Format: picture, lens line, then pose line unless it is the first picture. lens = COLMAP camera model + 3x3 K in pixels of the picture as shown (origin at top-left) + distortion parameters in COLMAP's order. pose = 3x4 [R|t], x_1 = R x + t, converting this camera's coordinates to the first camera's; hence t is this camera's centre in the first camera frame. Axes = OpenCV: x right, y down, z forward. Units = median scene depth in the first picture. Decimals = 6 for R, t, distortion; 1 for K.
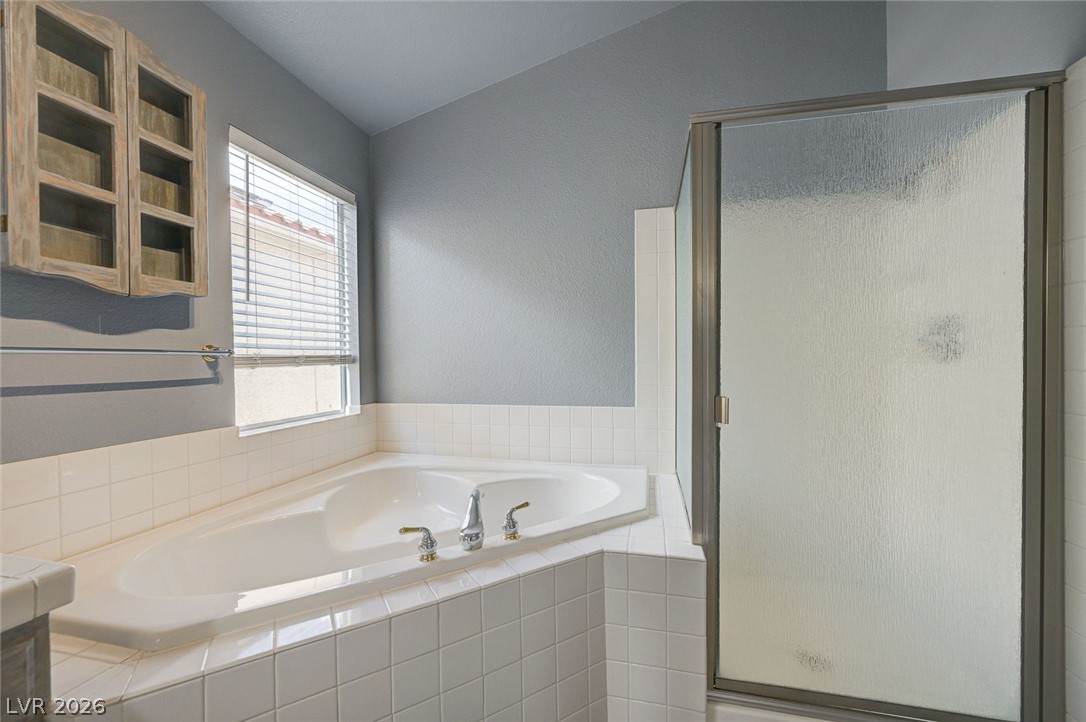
lens RADIAL K [[430.6, 0, 548.1], [0, 430.6, 361.4], [0, 0, 1]] dist [0.002551, -0.001020]
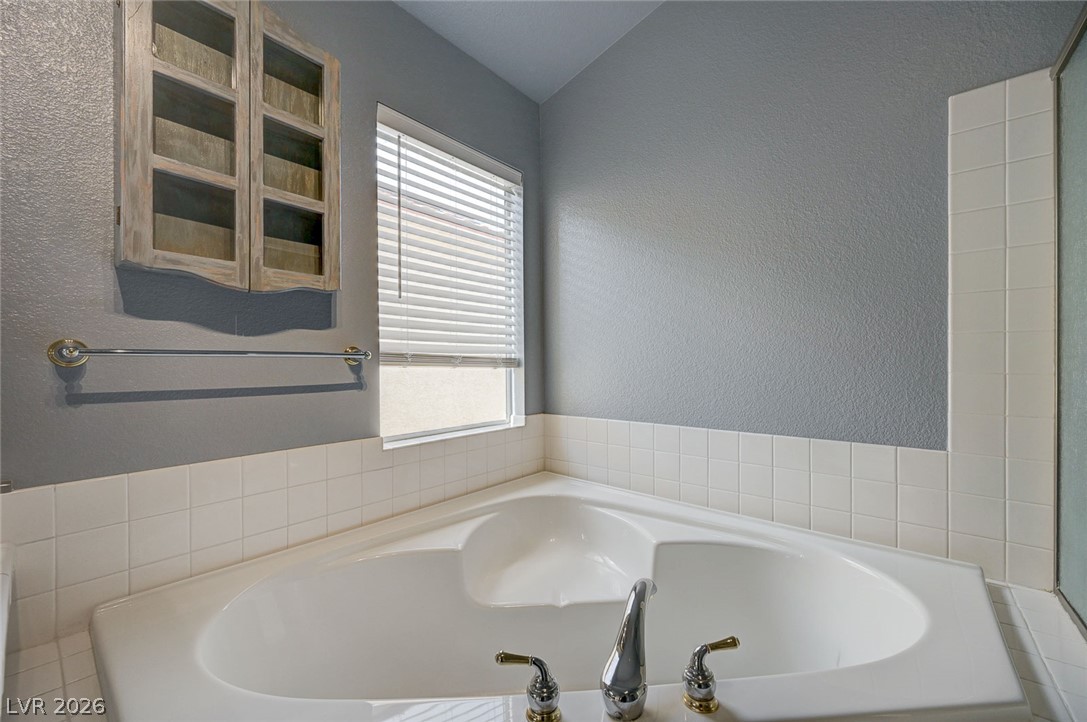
lens RADIAL K [[431.0, 0, 548.0], [0, 431.0, 361.7], [0, 0, 1]] dist [0.002551, -0.001020]
pose [[0.895421, 0.003195, -0.445210, -0.016045], [-0.005367, 0.999979, -0.003618, -0.005229], [0.445189, 0.005629, 0.895419, 0.370310]]
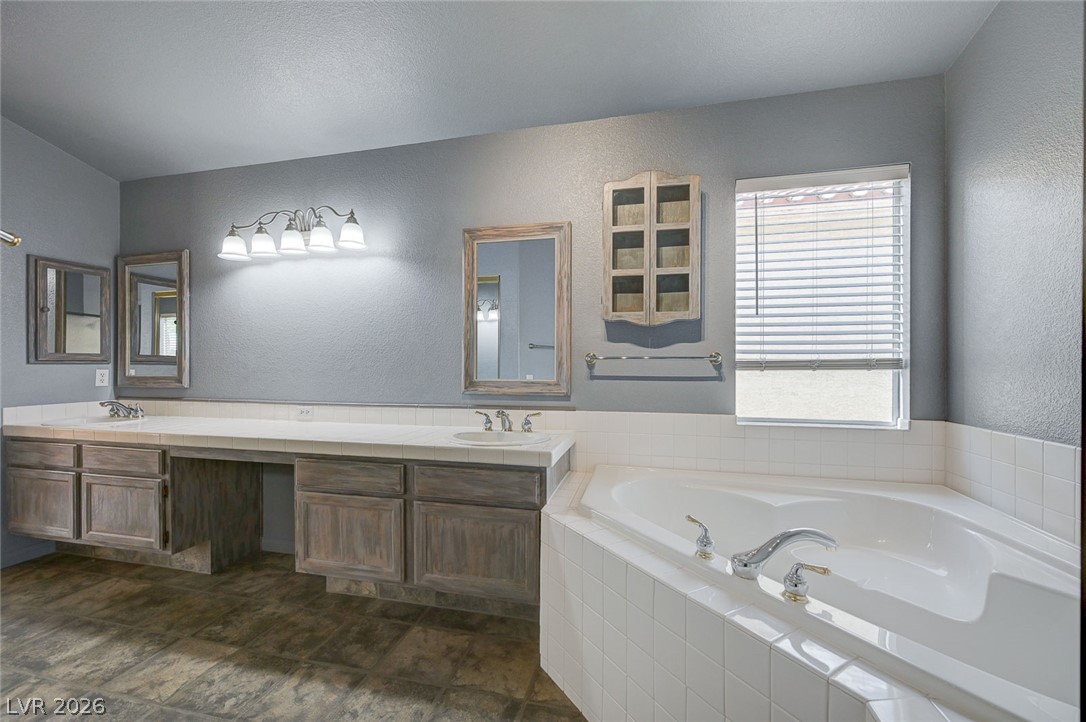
lens RADIAL K [[430.6, 0, 546.9], [0, 430.6, 362.0], [0, 0, 1]] dist [0.002551, -0.001020]
pose [[-0.009409, 0.004346, -0.999946, 0.578886], [-0.007676, 0.999961, 0.004419, -0.009827], [0.999926, 0.007717, -0.009376, 0.474211]]
